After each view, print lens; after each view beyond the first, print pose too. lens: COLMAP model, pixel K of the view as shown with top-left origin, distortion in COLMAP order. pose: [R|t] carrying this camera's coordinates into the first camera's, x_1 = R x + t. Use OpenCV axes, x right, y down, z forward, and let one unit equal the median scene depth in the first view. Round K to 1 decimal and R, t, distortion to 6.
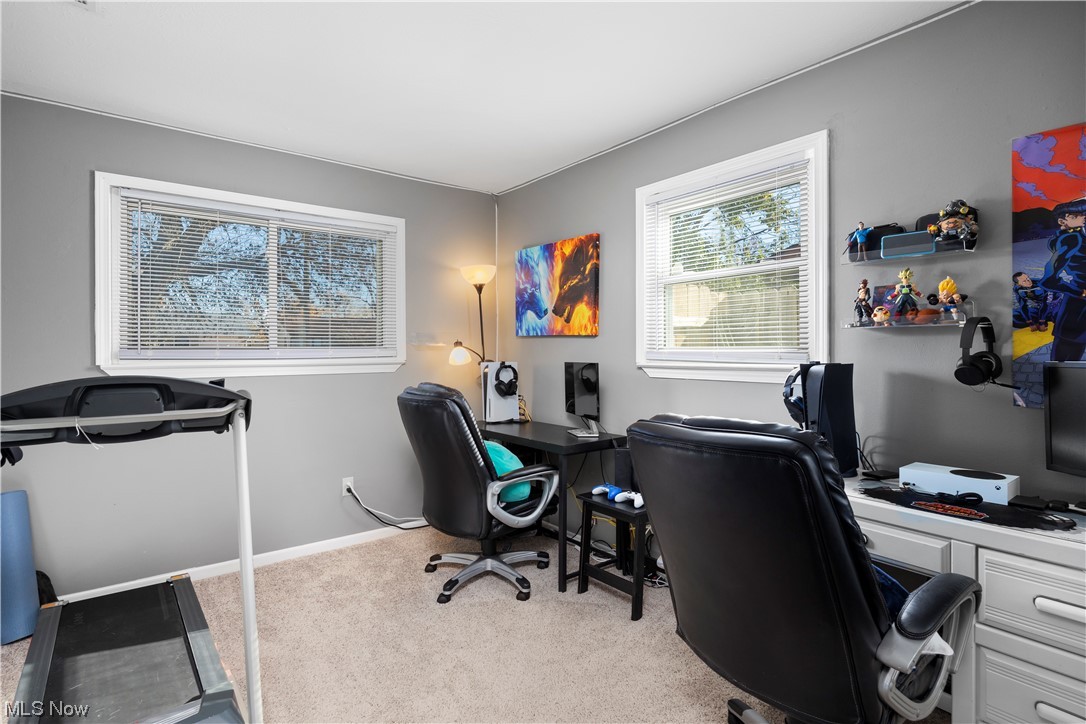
lens RADIAL K [[509.6, 0, 546.2], [0, 509.6, 352.5], [0, 0, 1]] dist [-0.002870, -0.000543]
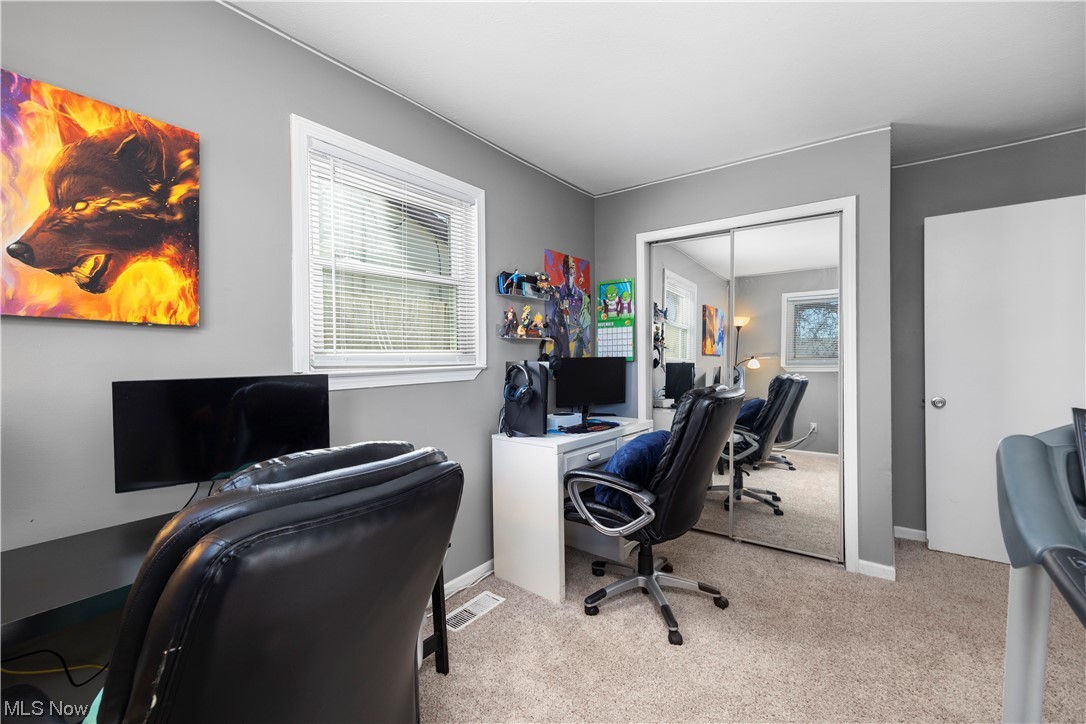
lens RADIAL K [[440.3, 0, 544.1], [0, 440.3, 354.7], [0, 0, 1]] dist [-0.000605, 0.000063]
pose [[-0.220224, -0.001768, 0.975448, -0.425044], [0.010433, 0.999937, 0.004168, -0.002153], [-0.975394, 0.011095, -0.220191, 0.740055]]
